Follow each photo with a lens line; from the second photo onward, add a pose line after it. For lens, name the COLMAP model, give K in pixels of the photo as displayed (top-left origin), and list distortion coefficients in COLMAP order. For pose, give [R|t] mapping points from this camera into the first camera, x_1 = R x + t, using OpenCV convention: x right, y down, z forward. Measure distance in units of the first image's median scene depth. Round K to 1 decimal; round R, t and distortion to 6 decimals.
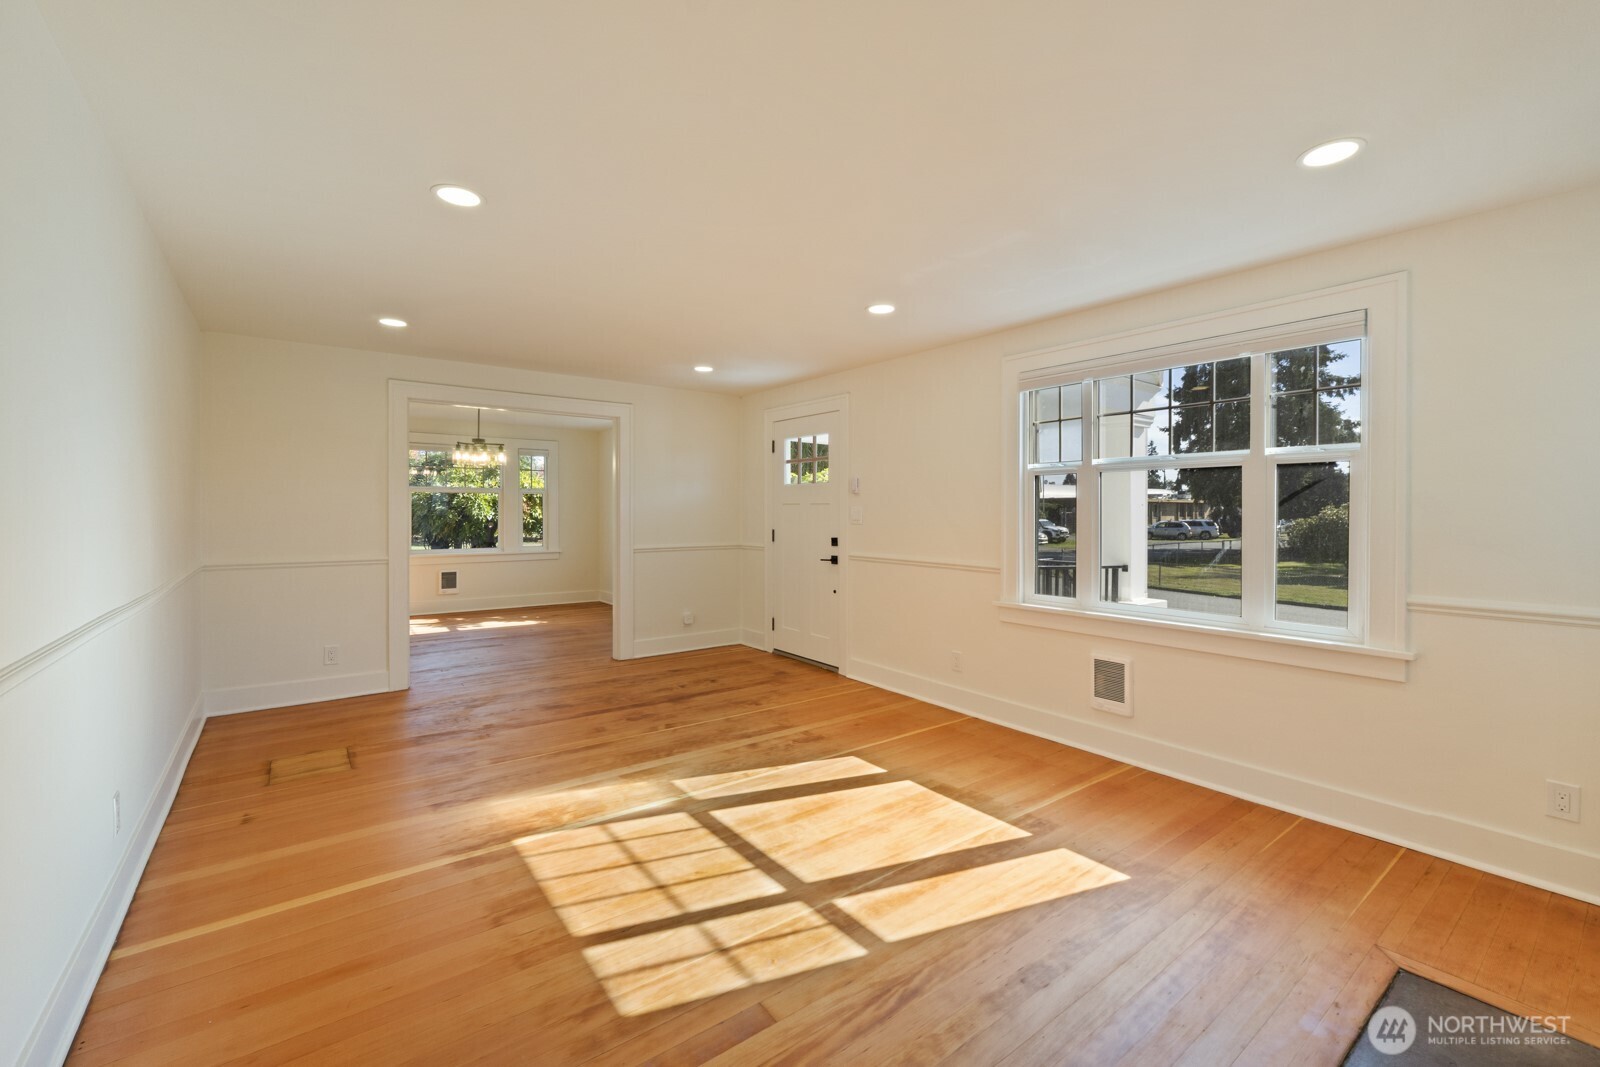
lens RADIAL K [[664.7, 0, 791.8], [0, 664.7, 519.8], [0, 0, 1]] dist [0.001963, 0.000370]
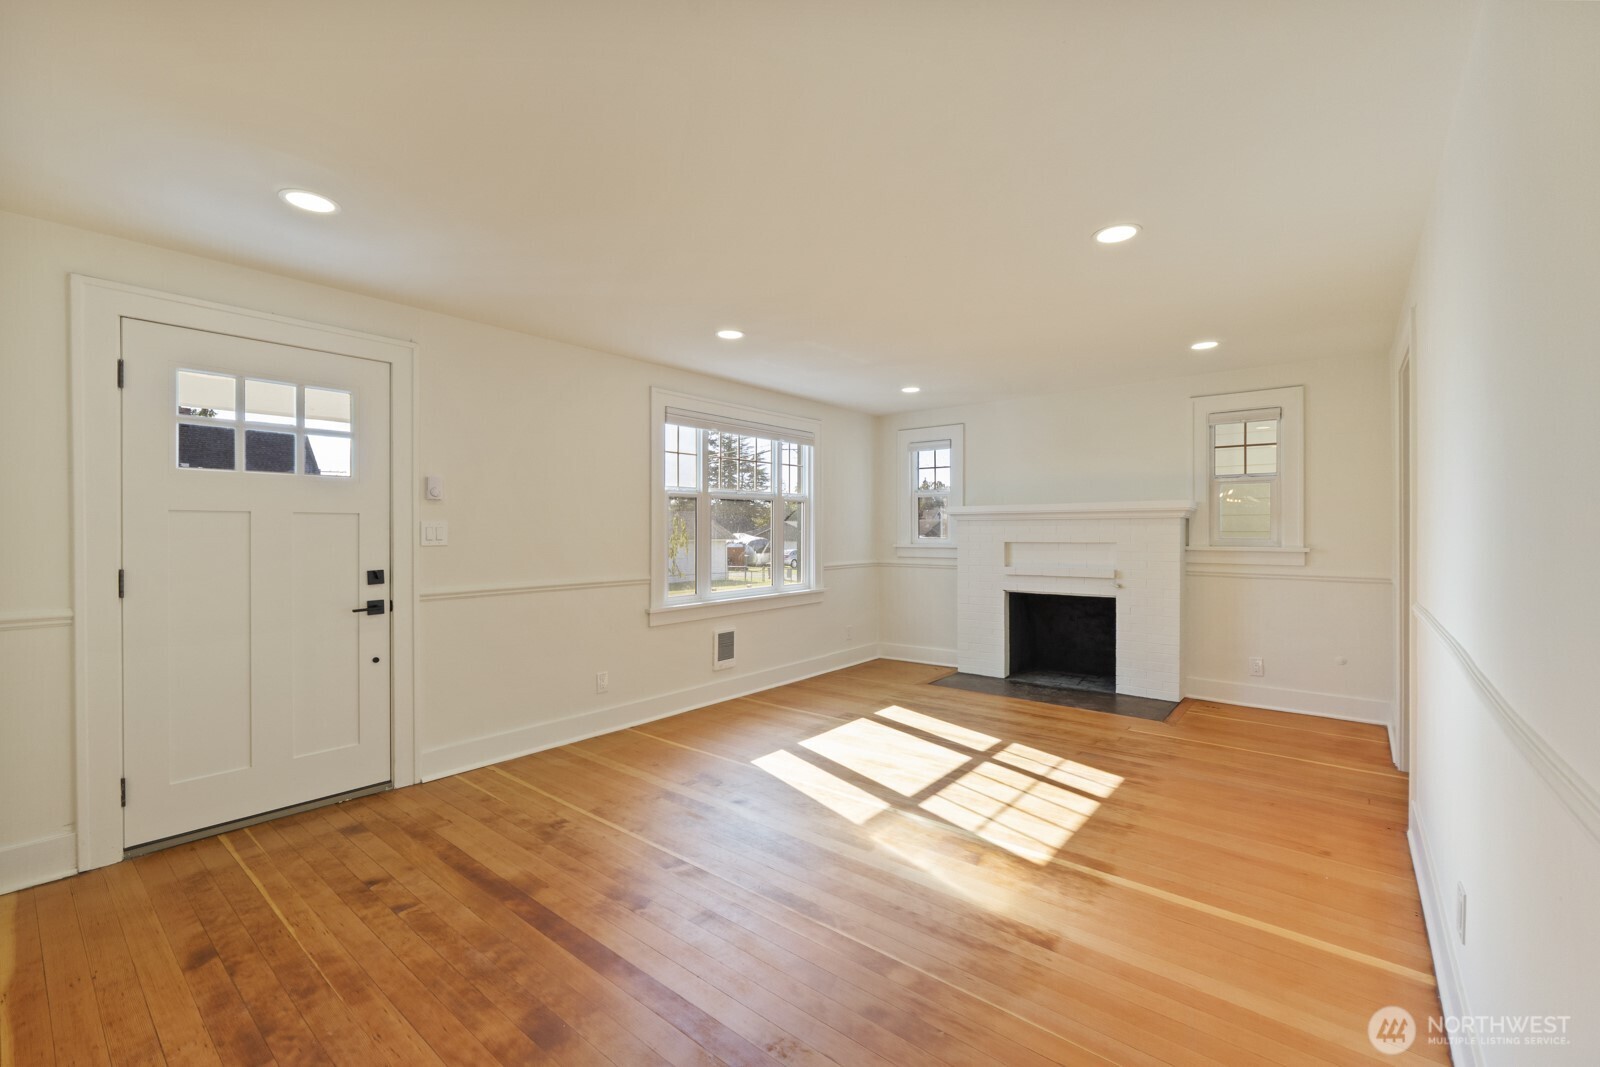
lens RADIAL K [[664.7, 0, 827.0], [0, 664.7, 533.0], [0, 0, 1]] dist [0.001963, 0.000370]
pose [[-0.262005, -0.010064, 0.965014, -1.134812], [0.010603, 0.999855, 0.013306, -0.019591], [-0.965008, 0.013718, -0.261861, 1.386541]]
